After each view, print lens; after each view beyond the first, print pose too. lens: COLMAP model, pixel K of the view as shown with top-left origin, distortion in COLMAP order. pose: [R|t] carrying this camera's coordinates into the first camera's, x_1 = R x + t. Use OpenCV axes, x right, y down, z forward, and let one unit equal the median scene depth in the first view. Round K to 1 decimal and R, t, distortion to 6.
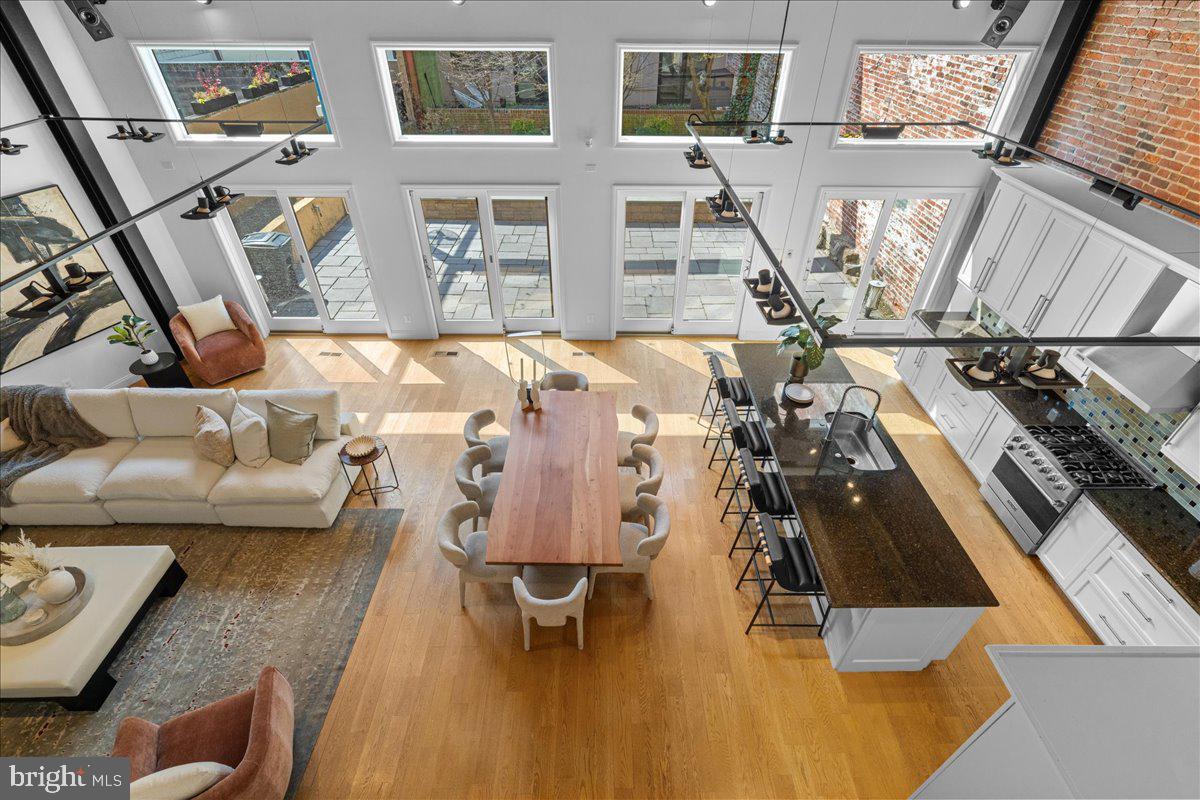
lens RADIAL K [[543.4, 0, 599.4], [0, 543.4, 401.3], [0, 0, 1]] dist [-0.003125, 0.001499]
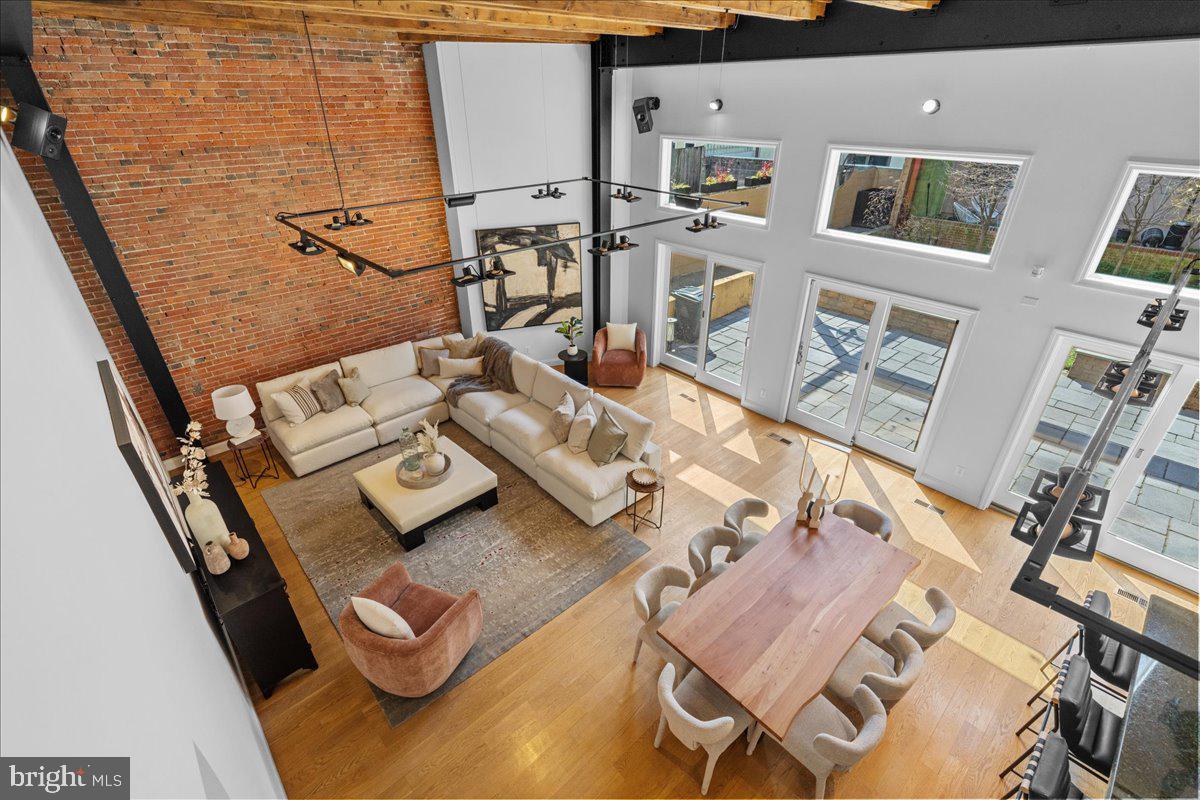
lens RADIAL K [[543.4, 0, 600.0], [0, 543.4, 401.3], [0, 0, 1]] dist [-0.003125, 0.001499]
pose [[0.676856, 0.355247, -0.644722, 0.140391], [-0.449013, 0.893283, 0.020813, -0.030720], [0.583312, 0.275401, 0.764134, 0.060889]]
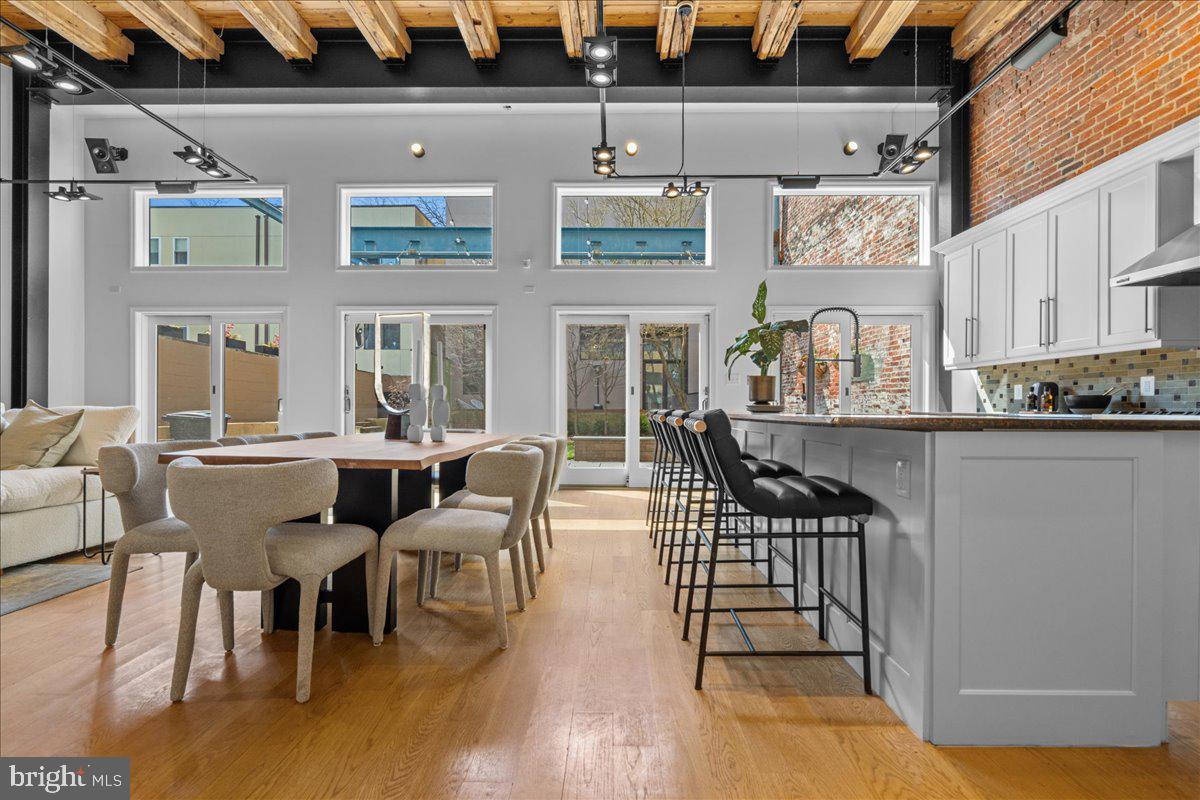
lens RADIAL K [[543.4, 0, 597.5], [0, 543.4, 407.8], [0, 0, 1]] dist [-0.003125, 0.001499]
pose [[0.999666, 0.002637, -0.025709, 0.154016], [-0.017870, 0.789179, -0.613903, 0.396468], [0.018670, 0.614157, 0.788963, 0.399109]]
